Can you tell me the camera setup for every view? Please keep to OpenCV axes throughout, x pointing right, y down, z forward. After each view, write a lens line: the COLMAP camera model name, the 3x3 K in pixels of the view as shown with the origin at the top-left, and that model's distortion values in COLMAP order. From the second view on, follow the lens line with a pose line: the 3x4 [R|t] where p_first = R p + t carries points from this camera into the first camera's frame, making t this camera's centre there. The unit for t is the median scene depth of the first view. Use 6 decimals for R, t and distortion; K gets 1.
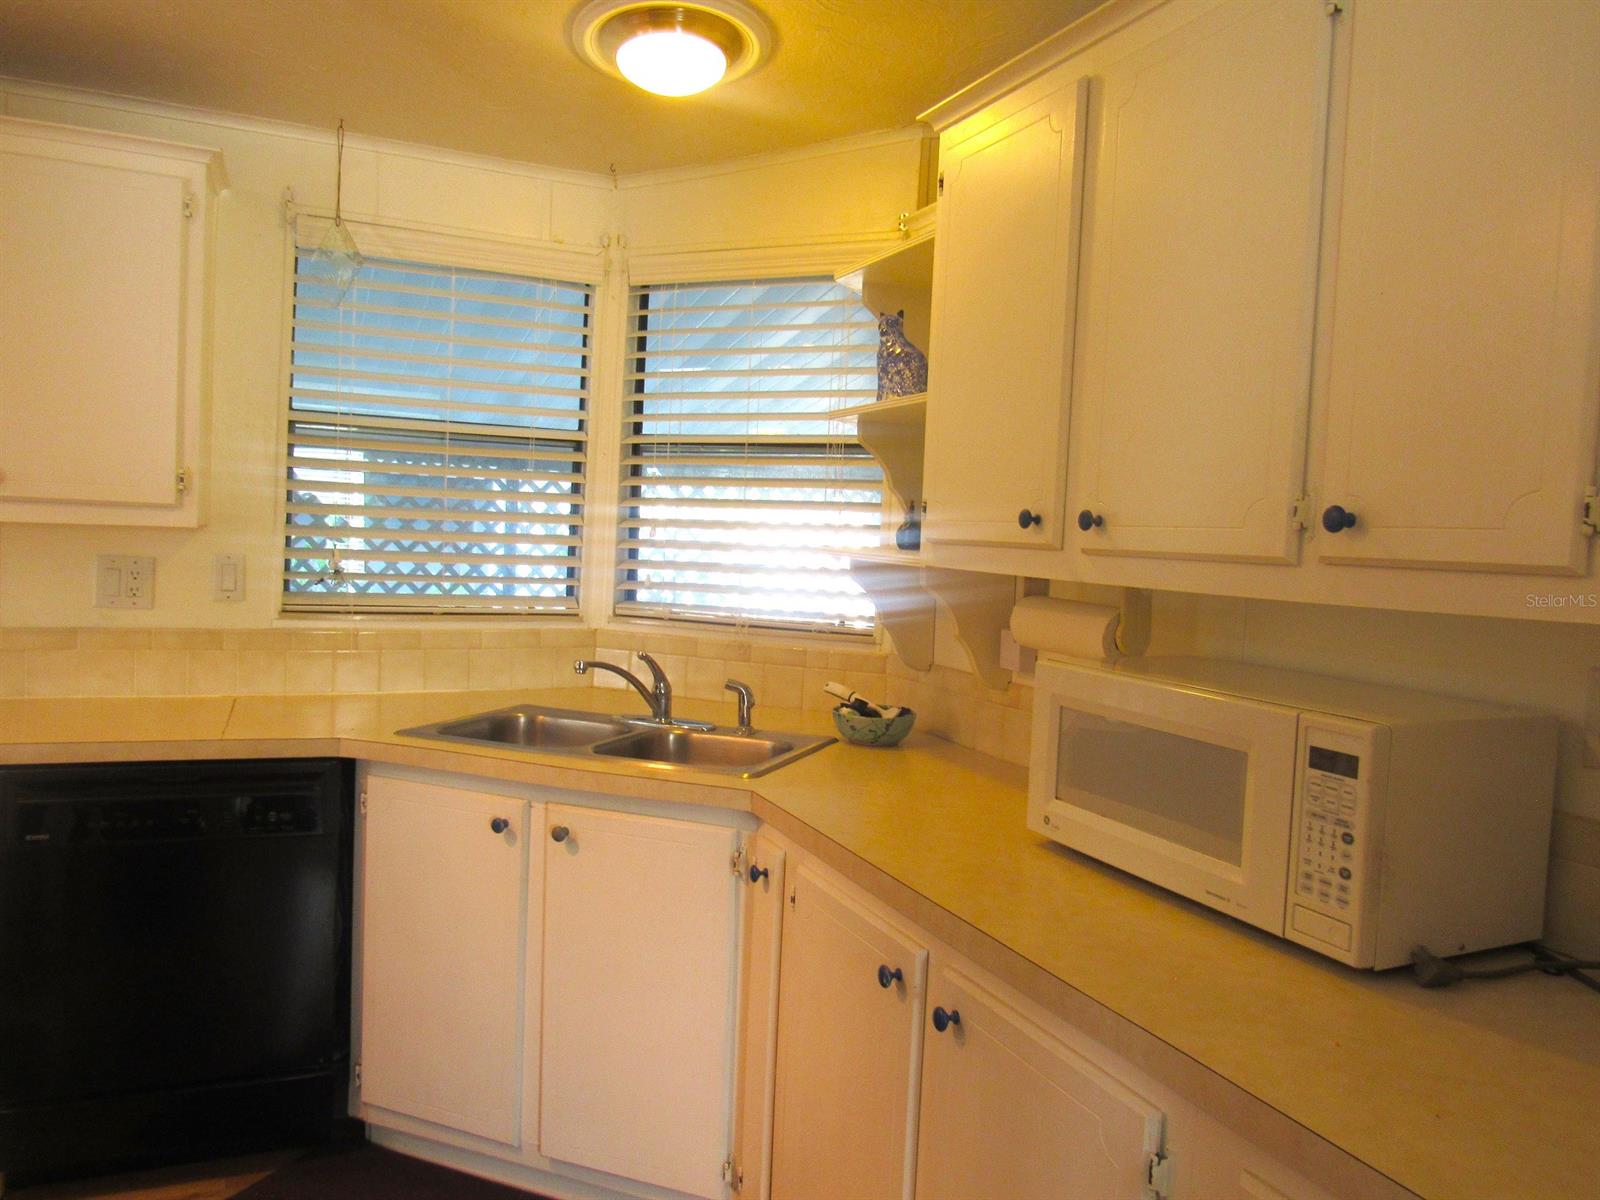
lens RADIAL K [[1208.9, 0, 804.2], [0, 1208.9, 627.8], [0, 0, 1]] dist [0.333913, -0.000020]
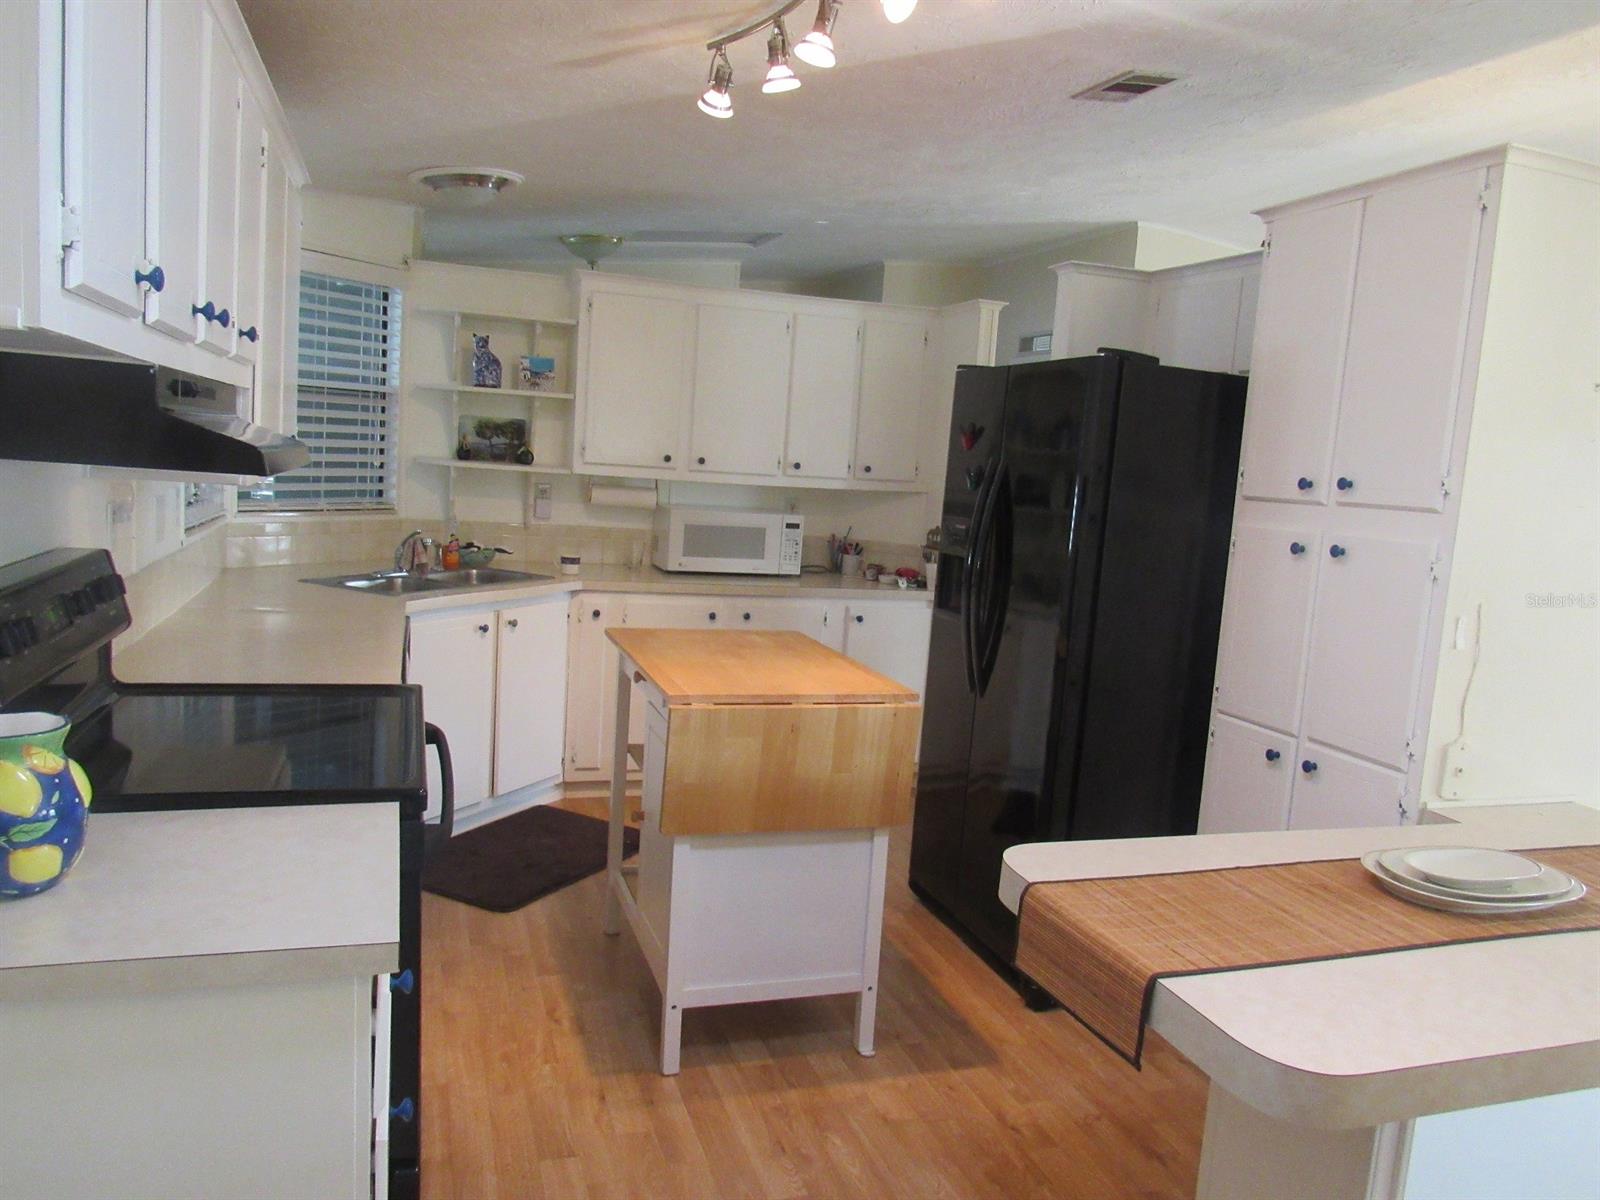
lens RADIAL K [[1151.4, 0, 794.4], [0, 1151.4, 592.7], [0, 0, 1]] dist [-0.010319, -0.001905]
pose [[0.098537, -0.152193, 0.983426, -3.097052], [0.027106, 0.988280, 0.150229, -0.225246], [-0.994764, 0.011853, 0.101507, 0.622985]]
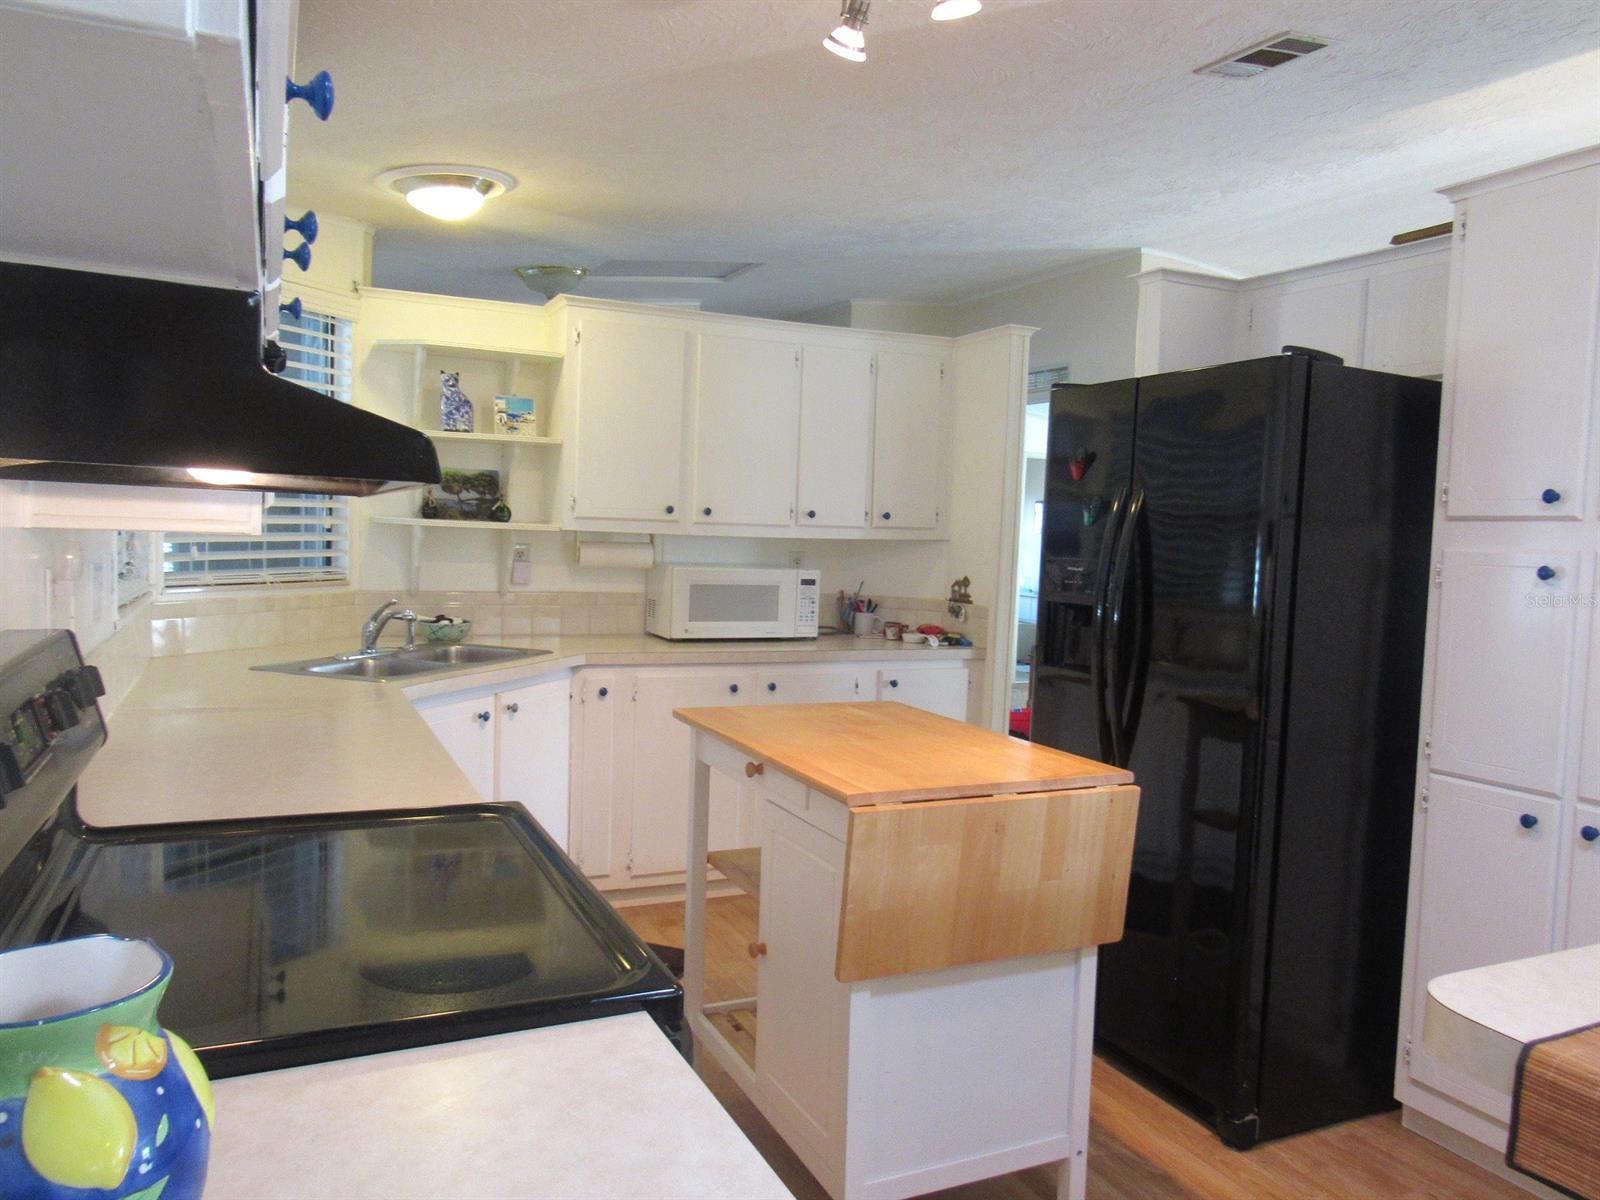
lens RADIAL K [[1150.3, 0, 800.0], [0, 1150.3, 600.0], [0, 0, 1]] dist [-0.019894, -0.000385]
pose [[-0.017475, -0.103013, 0.994526, -2.703944], [0.055120, 0.993066, 0.103830, -0.174722], [-0.998327, 0.056632, -0.011676, 1.045475]]
